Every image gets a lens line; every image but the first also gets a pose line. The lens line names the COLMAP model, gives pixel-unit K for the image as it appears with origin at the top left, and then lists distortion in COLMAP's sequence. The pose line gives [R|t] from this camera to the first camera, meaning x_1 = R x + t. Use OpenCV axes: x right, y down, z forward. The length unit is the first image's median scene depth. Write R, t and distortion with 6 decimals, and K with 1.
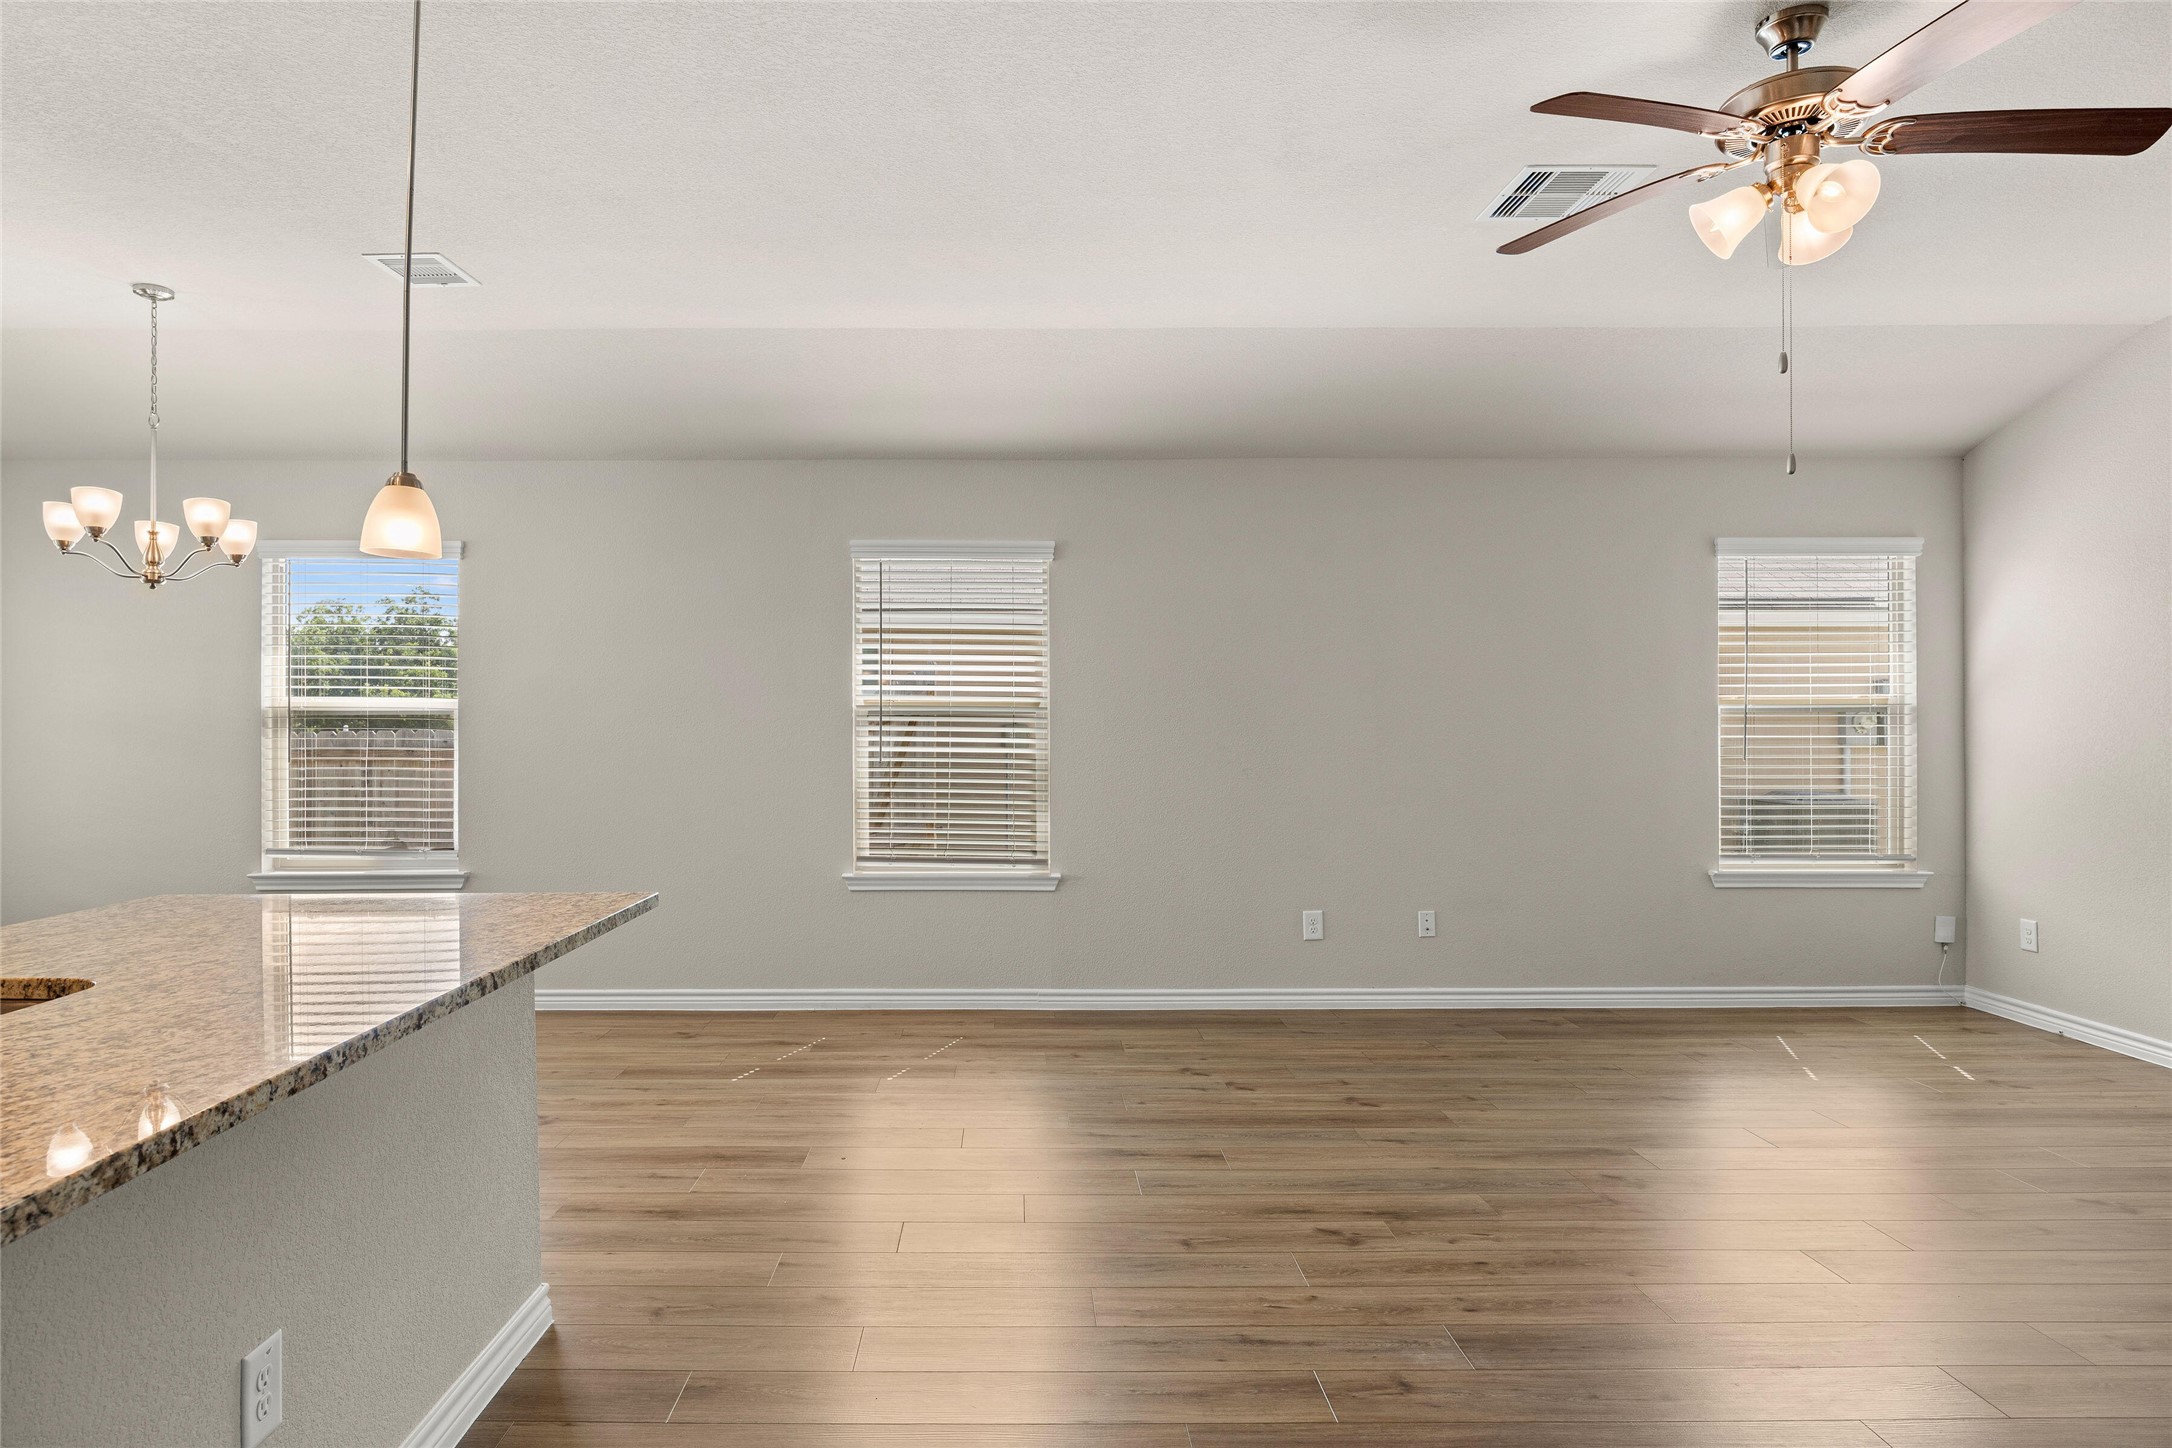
lens RADIAL K [[1229.3, 0, 1013.6], [0, 1229.3, 722.6], [0, 0, 1]] dist [-0.003774, -0.002702]
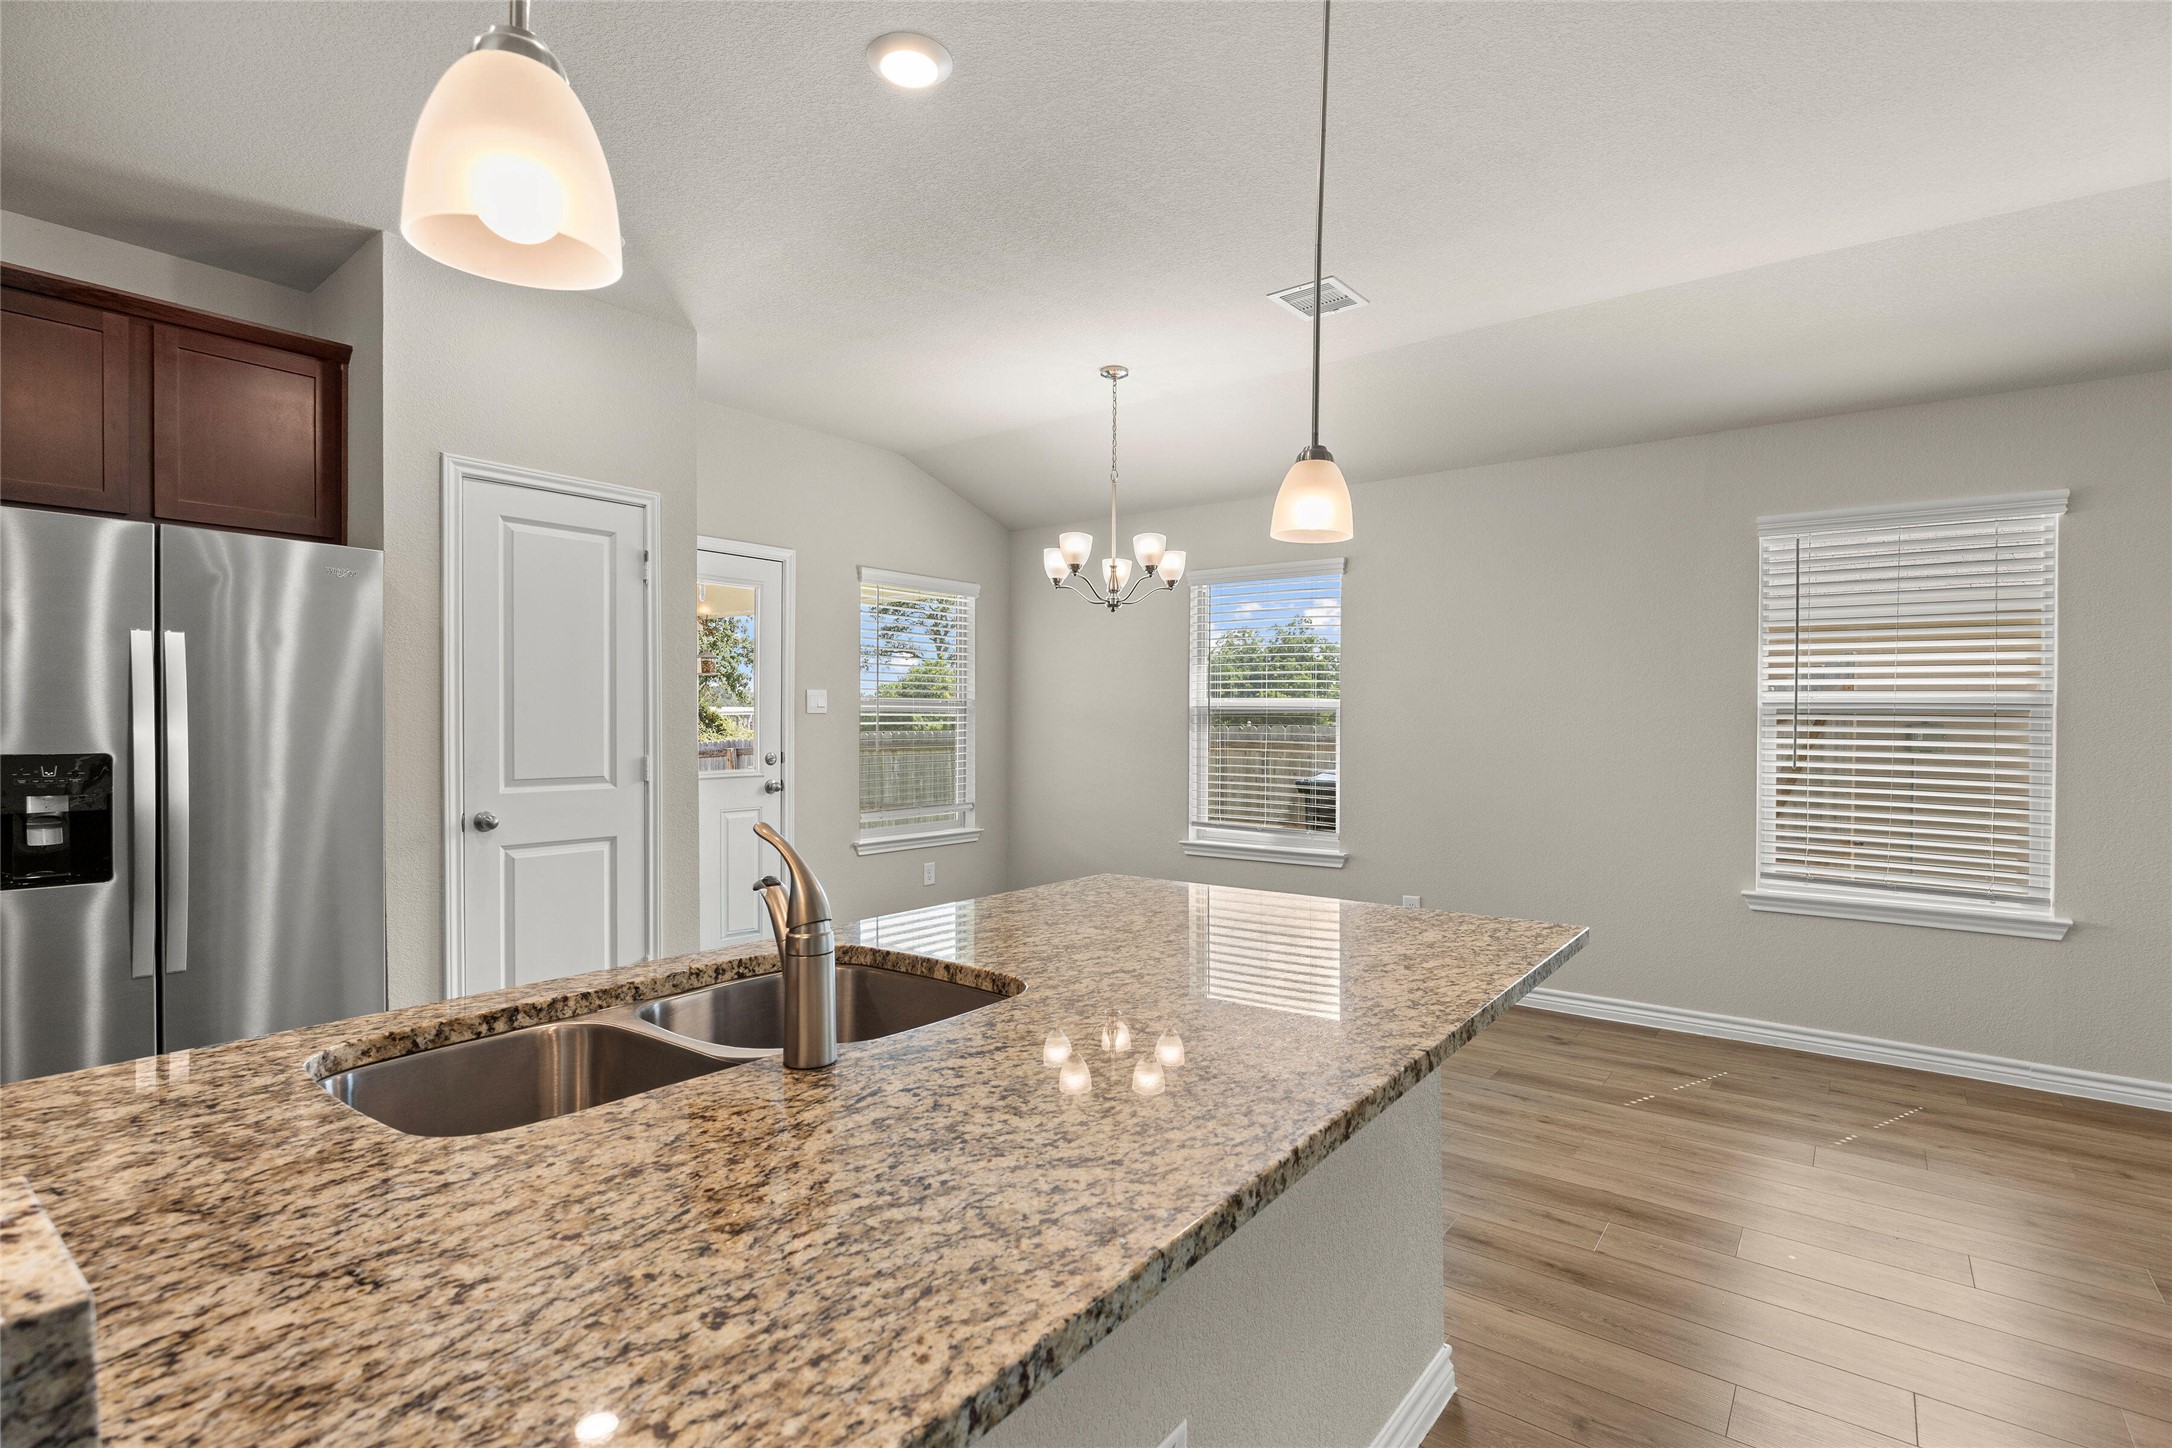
lens RADIAL K [[1022.0, 0, 1082.3], [0, 1022.0, 728.9], [0, 0, 1]] dist [-0.003270, -0.000354]
pose [[0.790729, 0.010199, -0.612081, -0.088499], [-0.004691, 0.999933, 0.010602, -0.000840], [0.612148, -0.005512, 0.790724, 0.156592]]
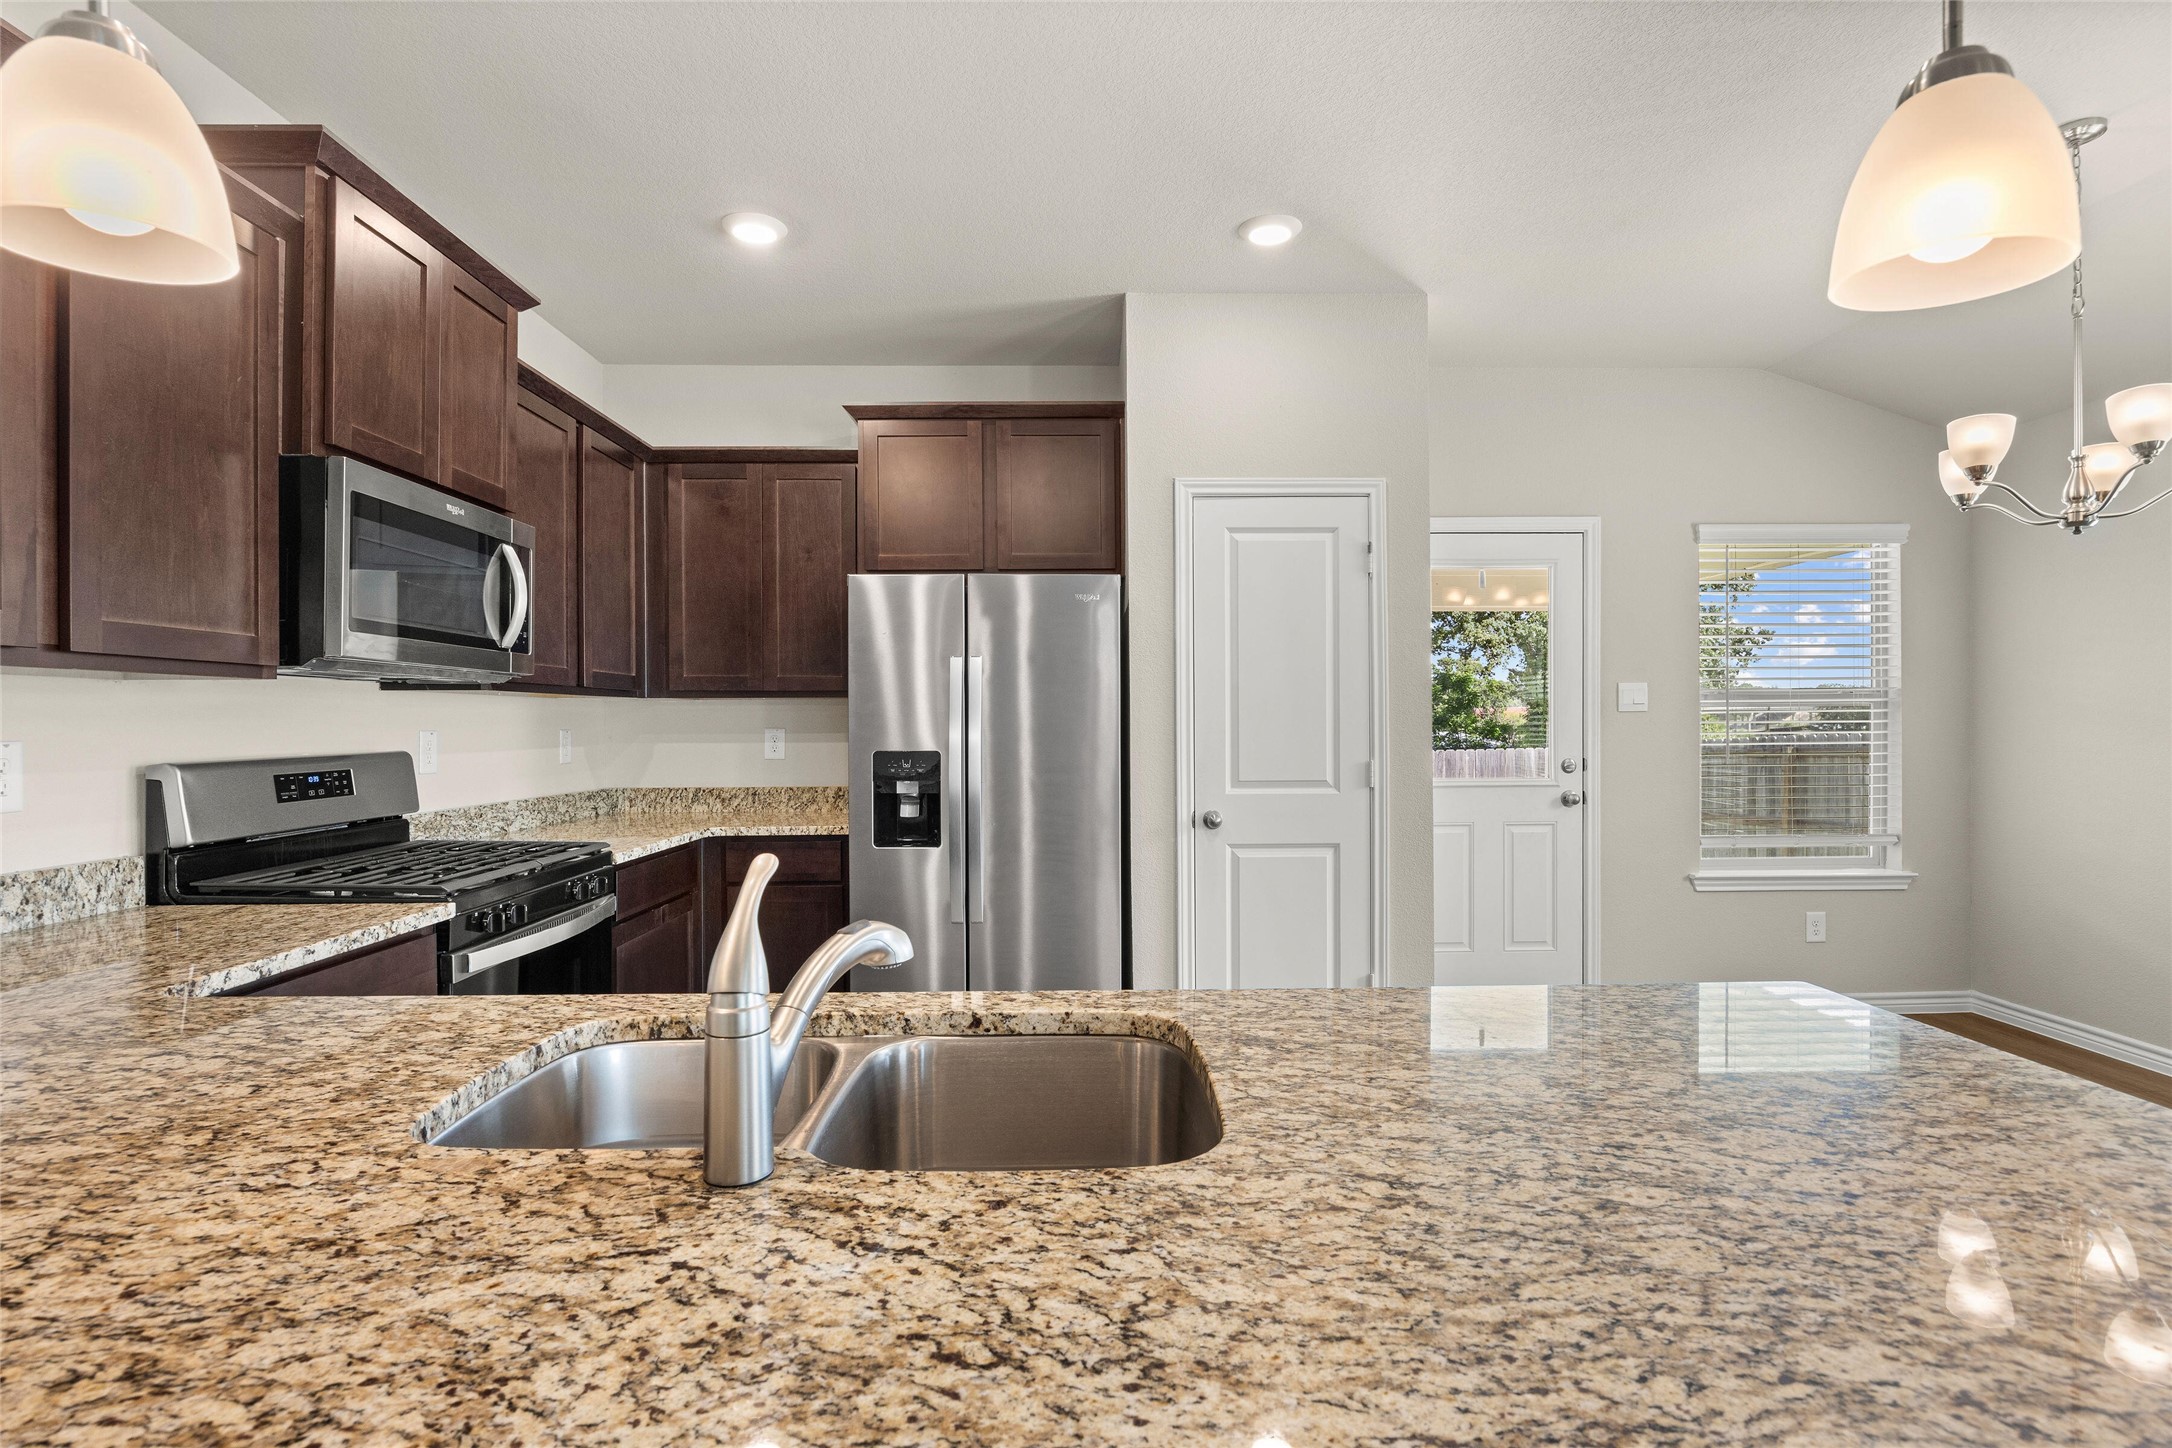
lens RADIAL K [[1025.6, 0, 1095.0], [0, 1025.6, 729.0], [0, 0, 1]] dist [-0.014381, 0.000931]
pose [[0.023605, 0.009153, -0.999679, -0.101660], [0.007040, 0.999932, 0.009321, -0.001110], [0.999697, -0.007257, 0.023539, 0.384906]]
